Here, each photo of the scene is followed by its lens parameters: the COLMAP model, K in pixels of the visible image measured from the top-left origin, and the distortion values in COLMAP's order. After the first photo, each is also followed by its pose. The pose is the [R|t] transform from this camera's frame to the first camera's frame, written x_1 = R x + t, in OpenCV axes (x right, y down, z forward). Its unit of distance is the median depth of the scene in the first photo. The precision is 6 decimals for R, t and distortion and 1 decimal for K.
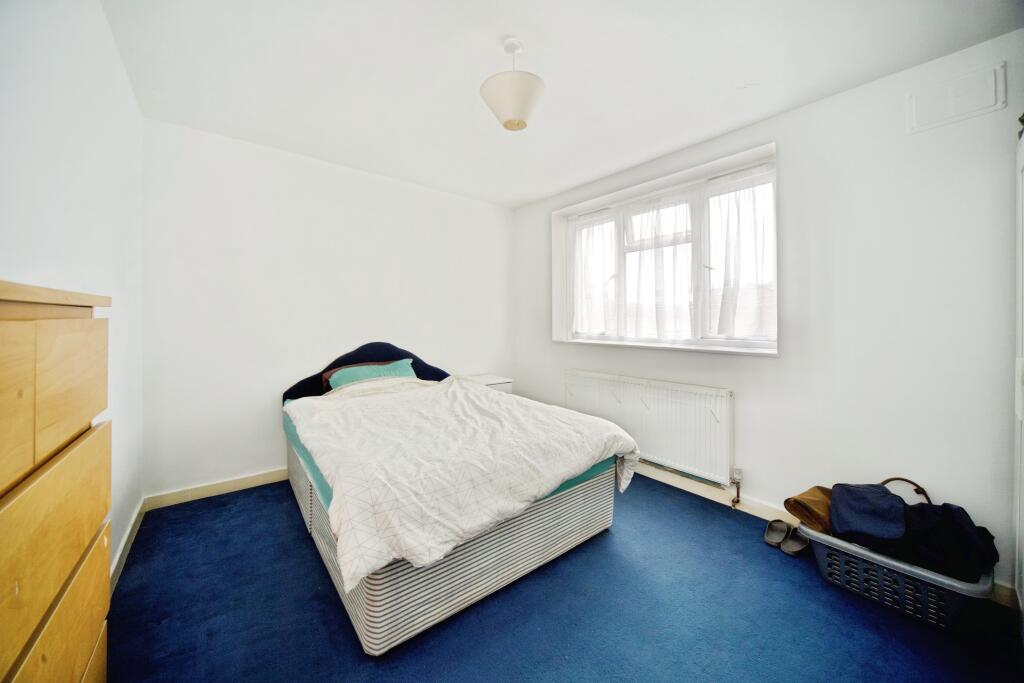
lens RADIAL K [[368.3, 0, 512.6], [0, 368.3, 326.6], [0, 0, 1]] dist [-0.005923, 0.000016]
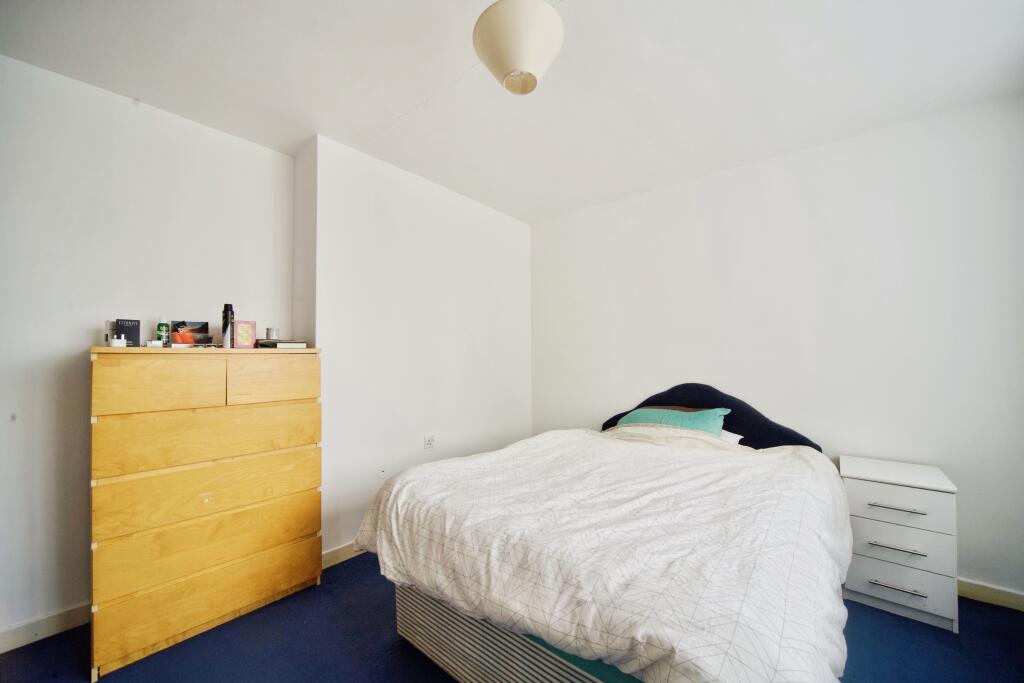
lens RADIAL K [[383.1, 0, 512.0], [0, 383.1, 341.5], [0, 0, 1]] dist [-0.001652, -0.000065]
pose [[0.187238, -0.043910, -0.981333, 0.460113], [-0.003914, 0.998959, -0.045445, -0.009943], [0.982307, 0.012350, 0.186871, 0.518937]]
